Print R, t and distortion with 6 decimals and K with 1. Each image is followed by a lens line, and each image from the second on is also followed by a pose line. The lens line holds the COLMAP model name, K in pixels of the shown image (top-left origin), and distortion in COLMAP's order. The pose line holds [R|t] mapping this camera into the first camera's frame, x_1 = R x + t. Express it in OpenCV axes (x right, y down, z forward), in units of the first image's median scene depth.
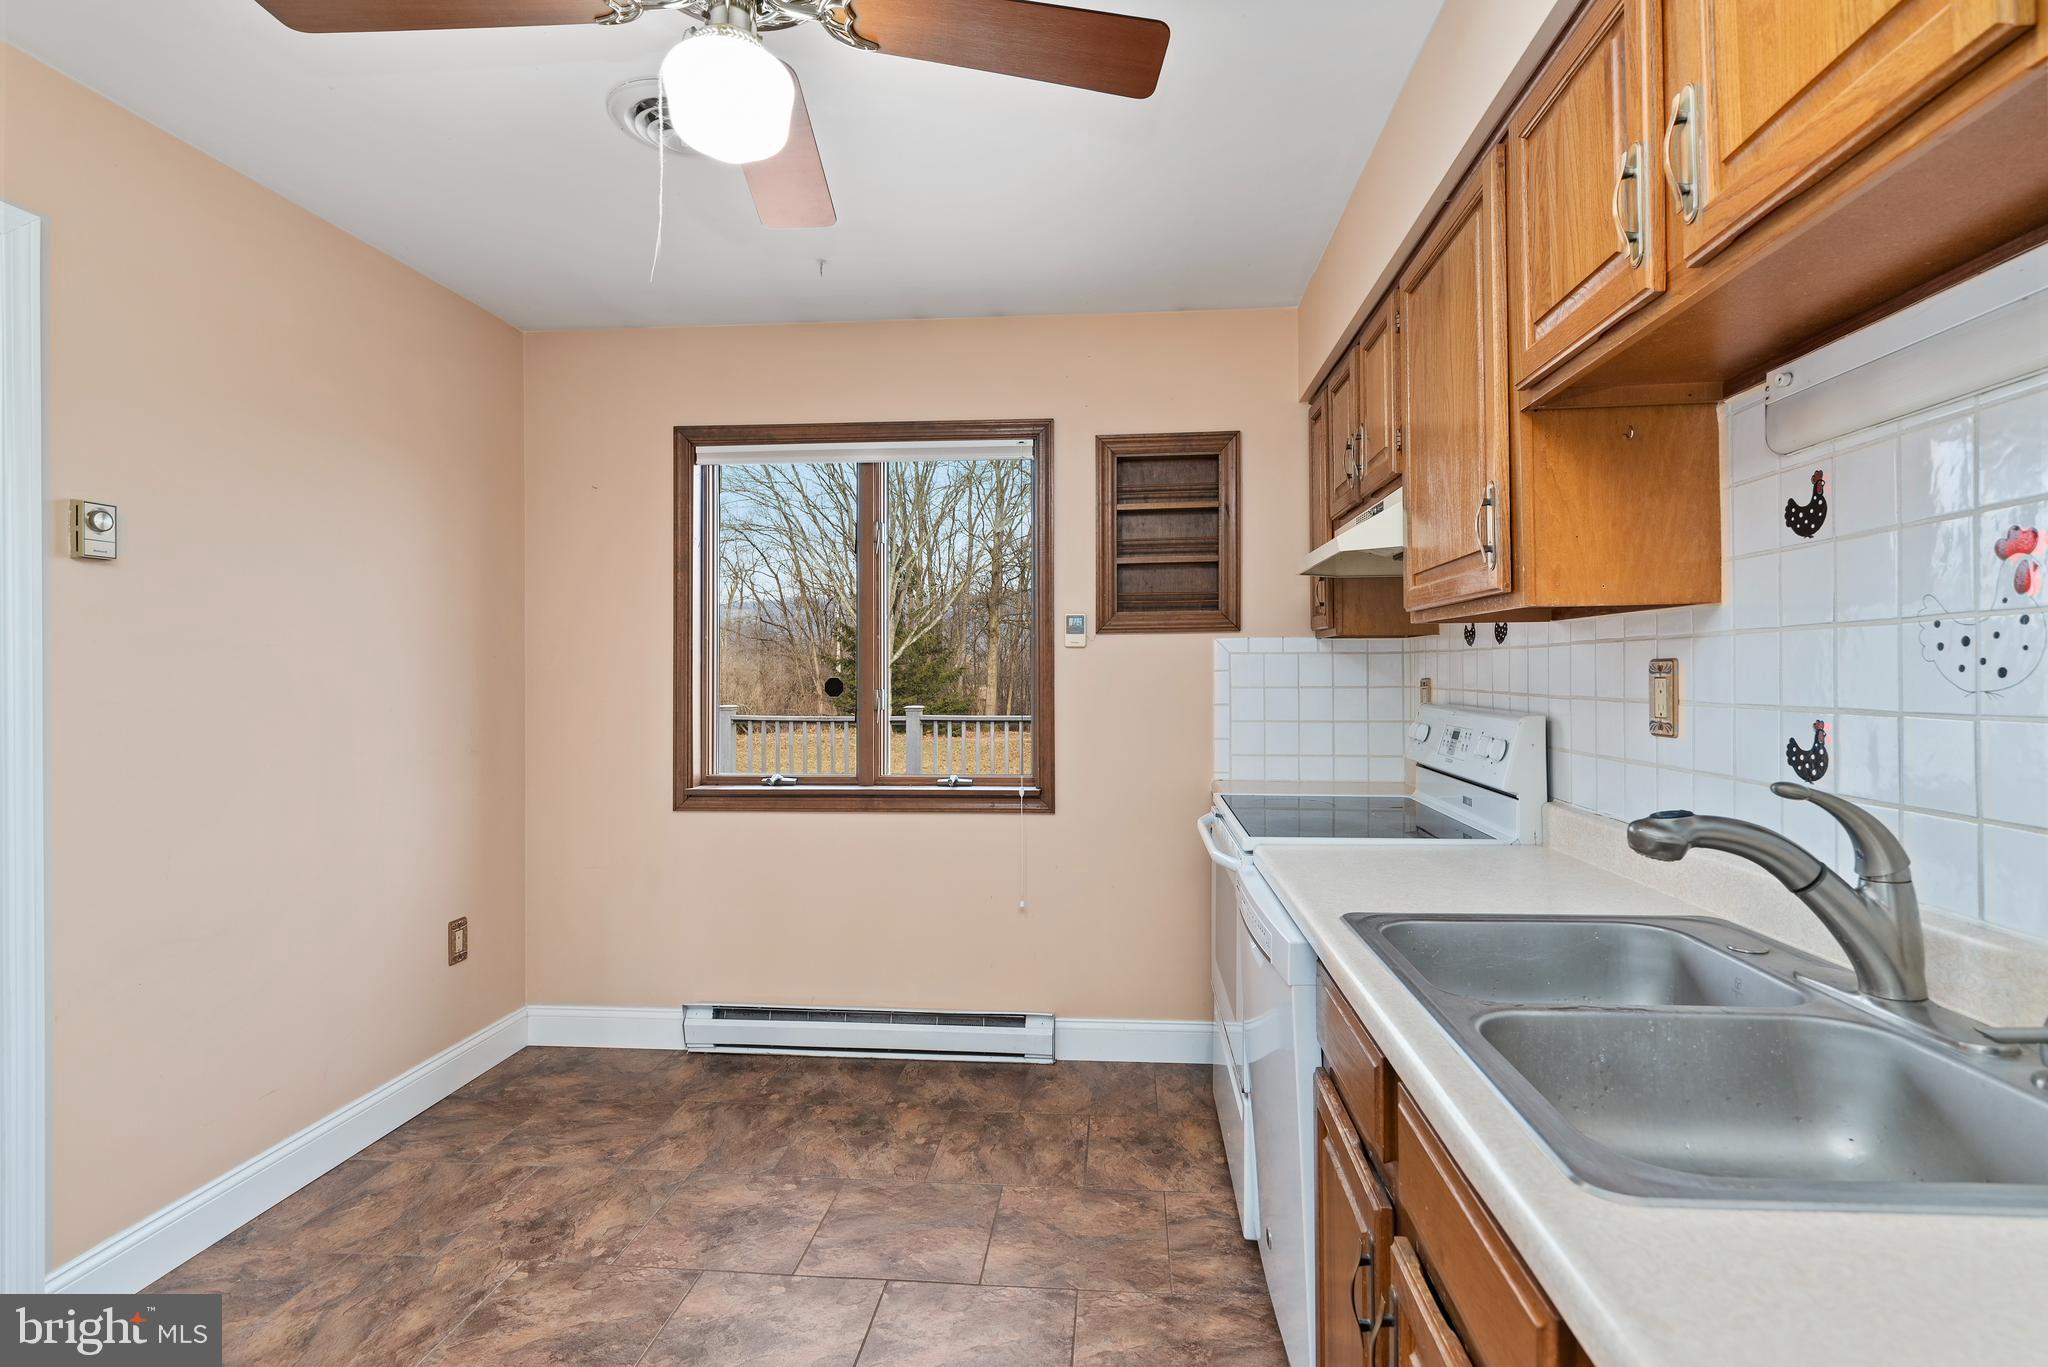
lens RADIAL K [[987.9, 0, 1042.0], [0, 987.9, 646.7], [0, 0, 1]] dist [-0.000286, -0.000205]
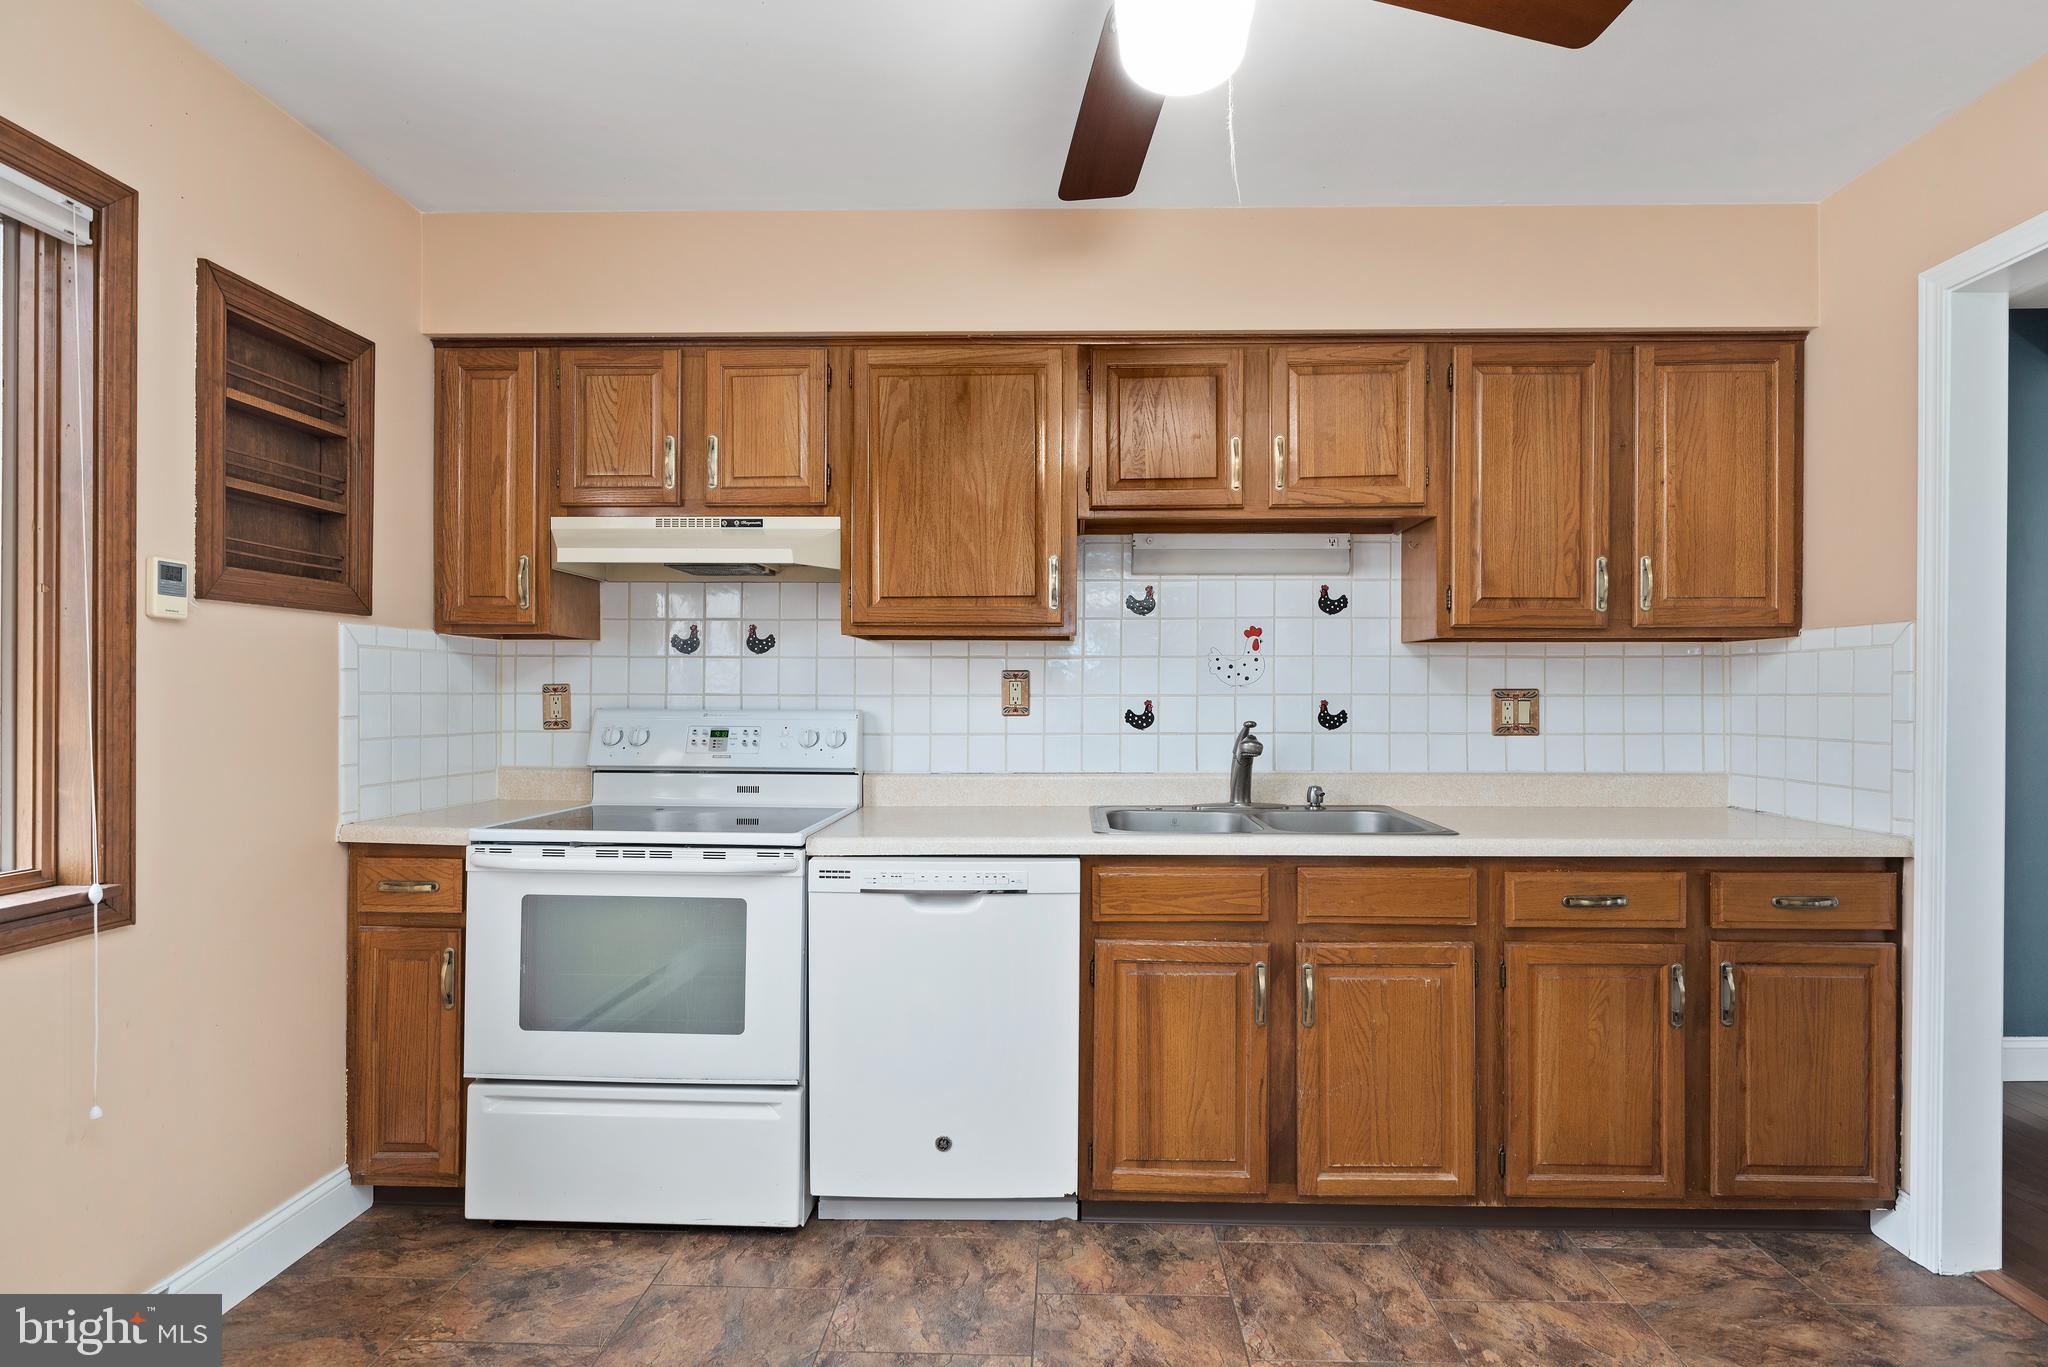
lens RADIAL K [[1012.4, 0, 1029.8], [0, 1012.4, 679.6], [0, 0, 1]] dist [-0.000353, -0.000312]
pose [[-0.049283, 0.021131, 0.998561, -0.562263], [-0.027703, 0.999363, -0.022515, 0.033968], [-0.998401, -0.028773, -0.048666, 0.539297]]
